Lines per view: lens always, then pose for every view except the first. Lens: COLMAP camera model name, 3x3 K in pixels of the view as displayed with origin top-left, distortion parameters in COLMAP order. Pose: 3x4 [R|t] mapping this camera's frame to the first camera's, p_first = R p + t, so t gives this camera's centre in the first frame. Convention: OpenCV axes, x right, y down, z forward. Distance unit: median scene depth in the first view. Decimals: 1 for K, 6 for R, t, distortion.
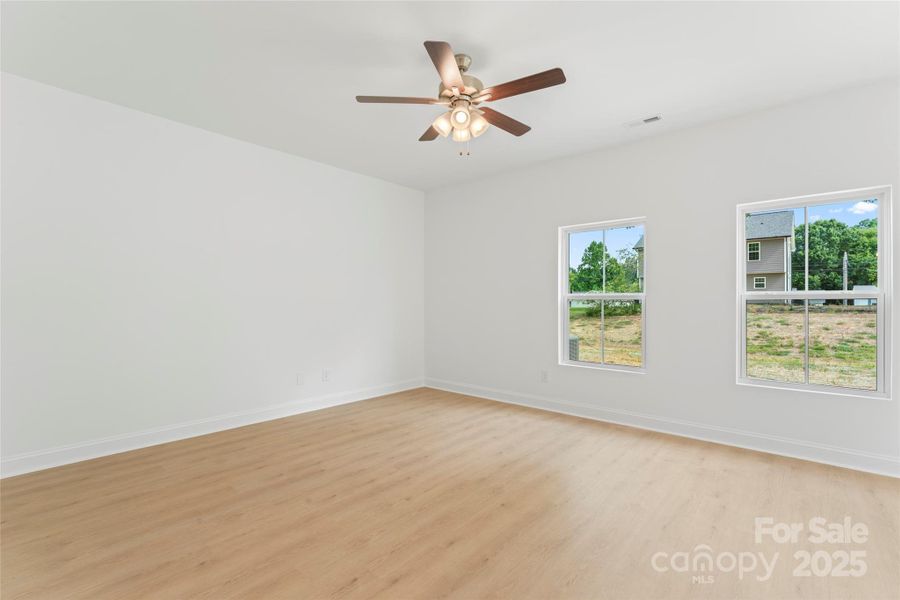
lens RADIAL K [[422.6, 0, 468.4], [0, 422.6, 294.7], [0, 0, 1]] dist [0.013096, -0.000569]
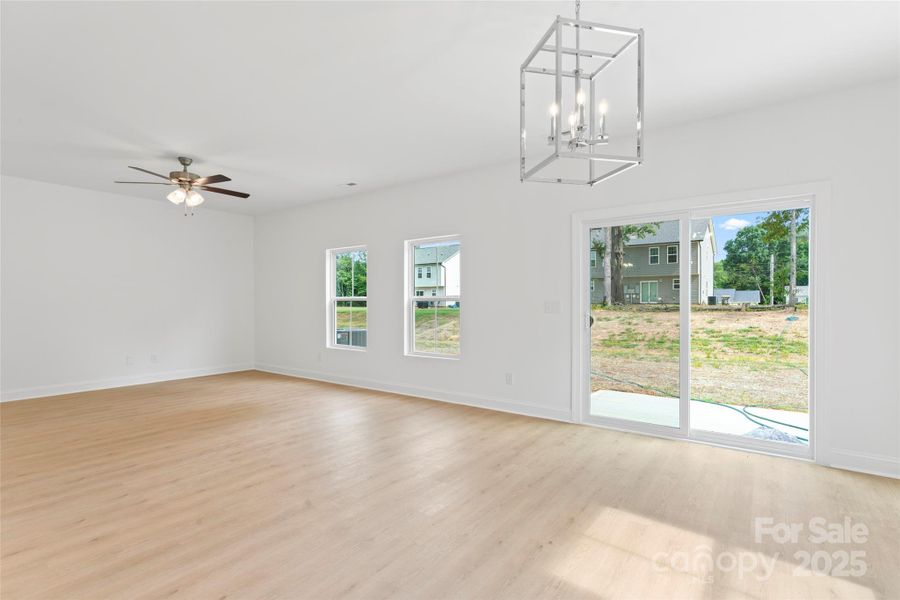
lens RADIAL K [[422.6, 0, 444.9], [0, 422.6, 302.9], [0, 0, 1]] dist [0.013096, -0.000569]
pose [[0.997686, -0.005674, 0.067751, 0.505886], [0.004631, 0.999868, 0.015546, -0.004385], [-0.067831, -0.015197, 0.997581, -0.426214]]
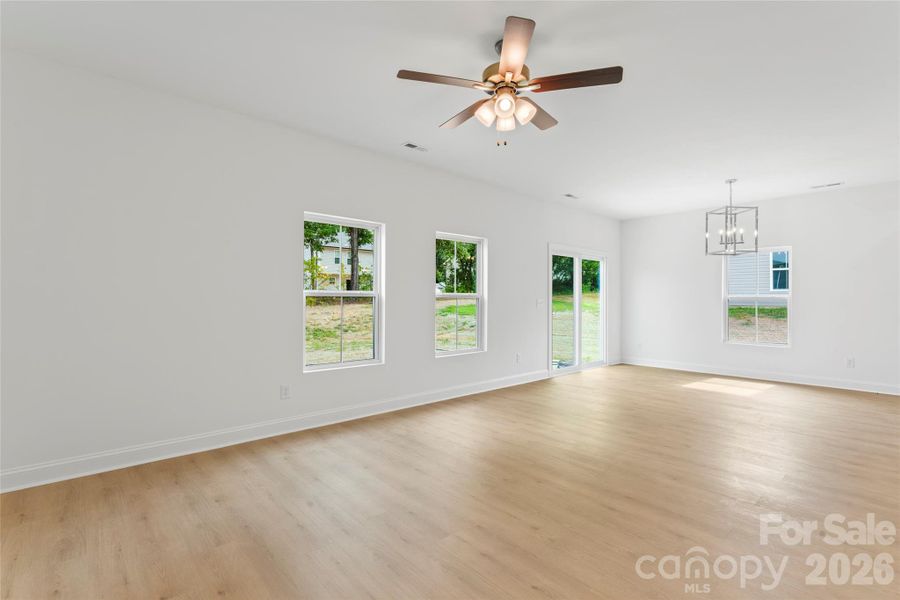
lens RADIAL K [[422.6, 0, 460.1], [0, 422.6, 298.8], [0, 0, 1]] dist [0.013096, -0.000569]
pose [[0.121838, 0.002423, 0.992547, -0.525512], [-0.013167, 0.999913, -0.000824, 0.017980], [-0.992463, -0.012968, 0.121860, 0.558791]]
